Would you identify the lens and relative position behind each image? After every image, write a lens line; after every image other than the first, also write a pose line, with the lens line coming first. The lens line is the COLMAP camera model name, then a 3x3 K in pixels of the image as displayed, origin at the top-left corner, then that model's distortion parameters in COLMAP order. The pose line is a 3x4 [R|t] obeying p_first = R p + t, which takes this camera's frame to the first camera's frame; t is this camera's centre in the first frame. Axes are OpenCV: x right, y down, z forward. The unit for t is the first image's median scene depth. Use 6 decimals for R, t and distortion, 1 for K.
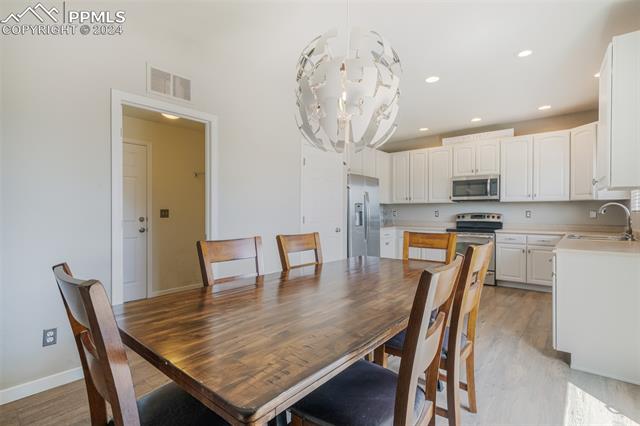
lens RADIAL K [[296.5, 0, 320.0], [0, 296.5, 213.0], [0, 0, 1]] dist [0.001881, 0.000186]
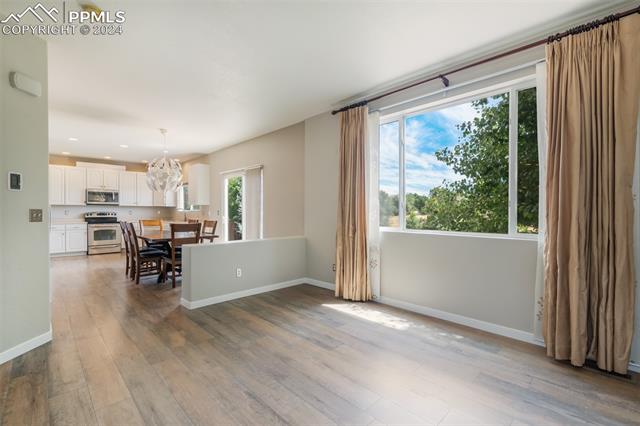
lens RADIAL K [[296.5, 0, 320.0], [0, 296.5, 213.0], [0, 0, 1]] dist [0.001881, 0.000186]
pose [[0.094829, -0.006658, 0.995471, -1.019152], [0.002924, 0.999975, 0.006409, -0.002020], [-0.995489, 0.002303, 0.094846, -0.361911]]
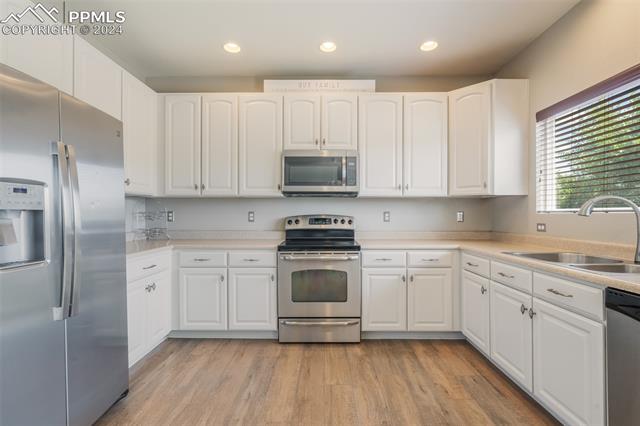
lens RADIAL K [[296.5, 0, 320.0], [0, 296.5, 213.0], [0, 0, 1]] dist [0.001881, 0.000186]
pose [[0.758400, 0.002105, 0.651786, 0.147250], [0.002986, 0.999973, -0.006704, 0.000118], [-0.651782, 0.007031, 0.758373, 0.569407]]
